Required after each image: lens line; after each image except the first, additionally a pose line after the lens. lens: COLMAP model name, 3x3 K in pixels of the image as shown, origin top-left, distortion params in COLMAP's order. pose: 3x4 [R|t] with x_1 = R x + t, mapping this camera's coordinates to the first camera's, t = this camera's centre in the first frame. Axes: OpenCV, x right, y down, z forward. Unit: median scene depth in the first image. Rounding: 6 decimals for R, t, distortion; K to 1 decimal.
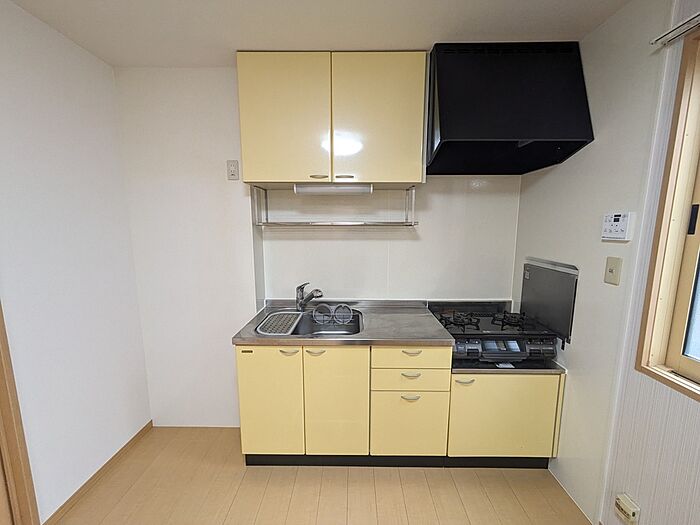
lens RADIAL K [[273.8, 0, 350.0], [0, 273.8, 262.5], [0, 0, 1]] dist [0.000327, 0.000004]
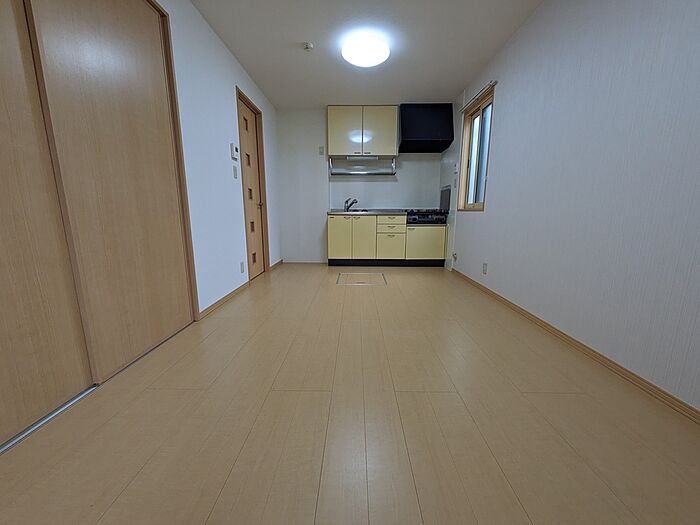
lens RADIAL K [[279.7, 0, 350.0], [0, 279.7, 262.5], [0, 0, 1]] dist [0.000507, -0.000142]
pose [[1.000000, -0.000052, -0.000746, -0.169933], [0.000087, 0.998893, 0.047043, 0.568929], [0.000743, -0.047043, 0.998893, -1.615830]]
